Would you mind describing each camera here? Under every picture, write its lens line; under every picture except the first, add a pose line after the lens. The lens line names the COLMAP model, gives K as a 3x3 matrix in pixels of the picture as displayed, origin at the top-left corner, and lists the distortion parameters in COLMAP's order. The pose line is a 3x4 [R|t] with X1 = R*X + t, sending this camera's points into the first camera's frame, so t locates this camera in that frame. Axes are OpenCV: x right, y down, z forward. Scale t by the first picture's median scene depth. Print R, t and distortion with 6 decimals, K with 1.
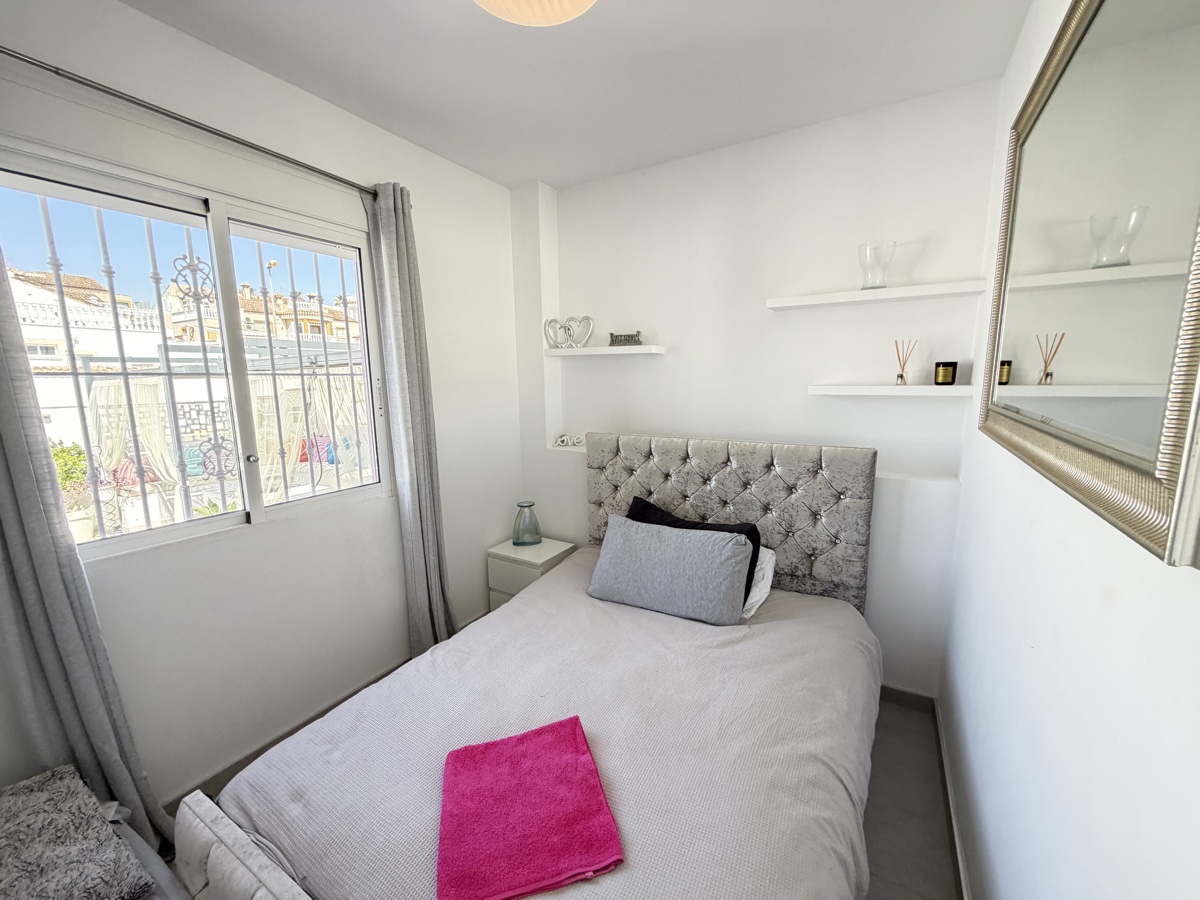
lens RADIAL K [[480.3, 0, 597.2], [0, 480.3, 450.3], [0, 0, 1]] dist [0.001271, -0.000040]
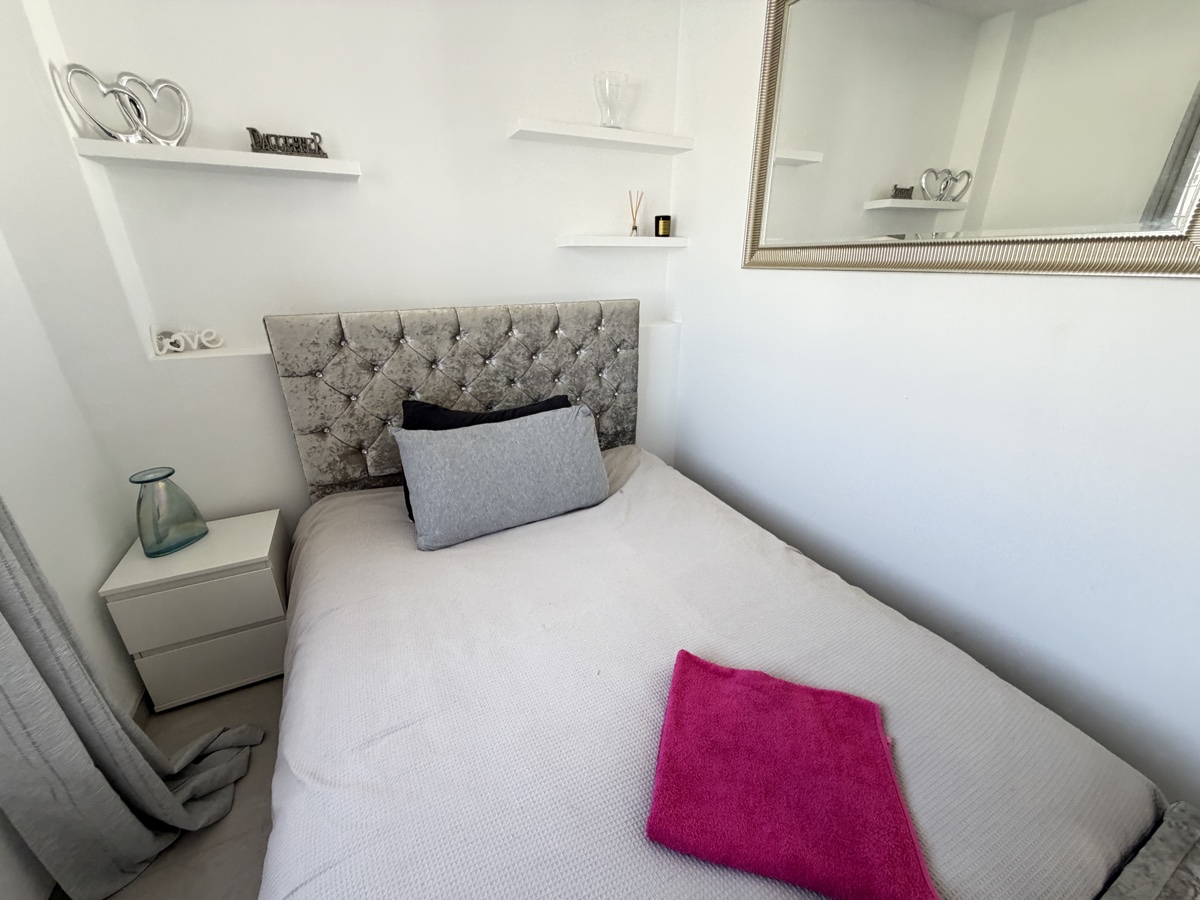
lens RADIAL K [[480.3, 0, 600.8], [0, 480.3, 451.6], [0, 0, 1]] dist [0.001271, -0.000040]
pose [[0.533557, -0.304619, 0.789002, -0.347876], [0.128643, 0.951262, 0.280270, 0.008248], [-0.835923, -0.048040, 0.546740, 0.390471]]
